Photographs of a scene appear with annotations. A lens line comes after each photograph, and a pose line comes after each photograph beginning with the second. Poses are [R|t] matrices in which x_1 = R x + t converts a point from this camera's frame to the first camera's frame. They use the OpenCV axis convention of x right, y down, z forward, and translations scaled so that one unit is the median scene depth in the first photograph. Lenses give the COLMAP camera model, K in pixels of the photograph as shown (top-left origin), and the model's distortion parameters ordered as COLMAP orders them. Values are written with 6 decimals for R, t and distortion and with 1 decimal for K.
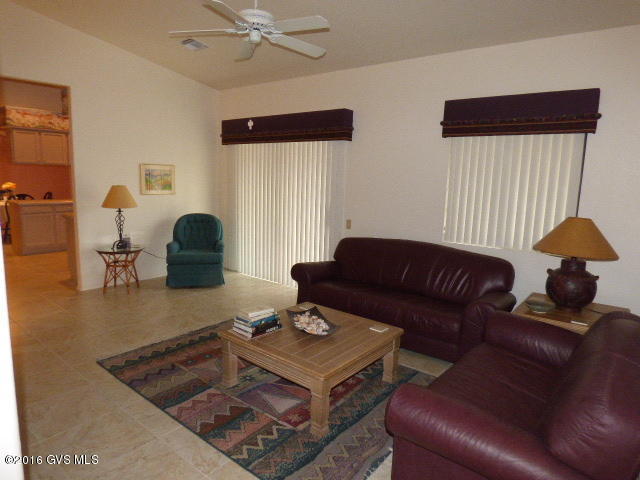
lens RADIAL K [[411.3, 0, 318.8], [0, 411.3, 236.7], [0, 0, 1]] dist [-0.018930, 0.004471]
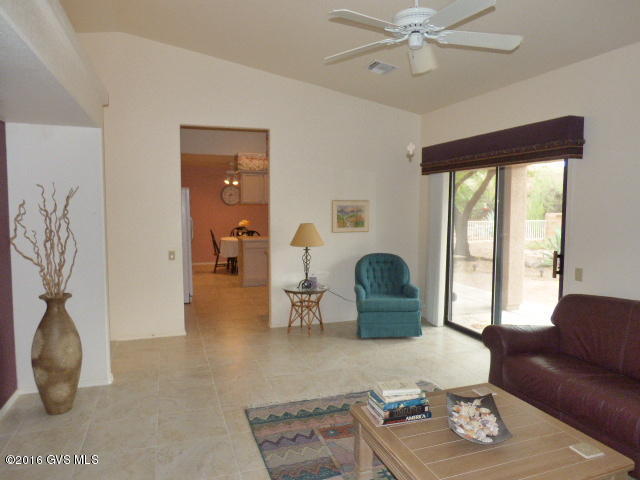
lens RADIAL K [[445.4, 0, 313.3], [0, 445.4, 239.0], [0, 0, 1]] dist [-0.005764, -0.023436]
pose [[0.847040, 0.008539, -0.531460, 0.103025], [-0.050634, 0.996620, -0.064687, -0.023080], [0.529111, 0.081702, 0.844610, 0.132613]]
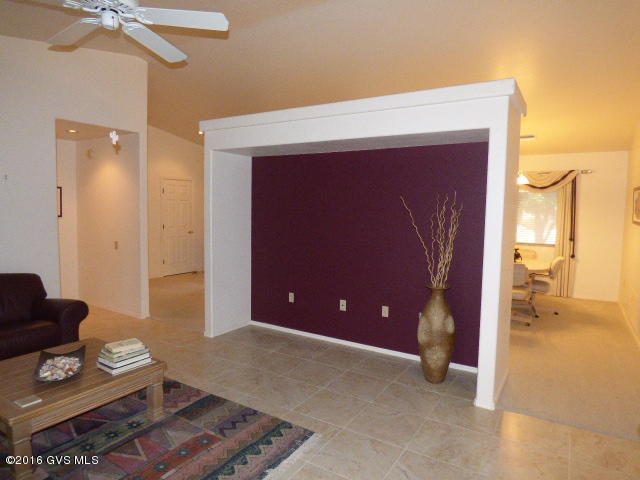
lens RADIAL K [[411.3, 0, 319.4], [0, 411.3, 239.3], [0, 0, 1]] dist [-0.018930, 0.004471]
pose [[-0.990907, -0.041063, -0.128128, -0.318110], [-0.068641, 0.973327, 0.218913, -0.209478], [0.115721, 0.225717, -0.967295, 1.303627]]
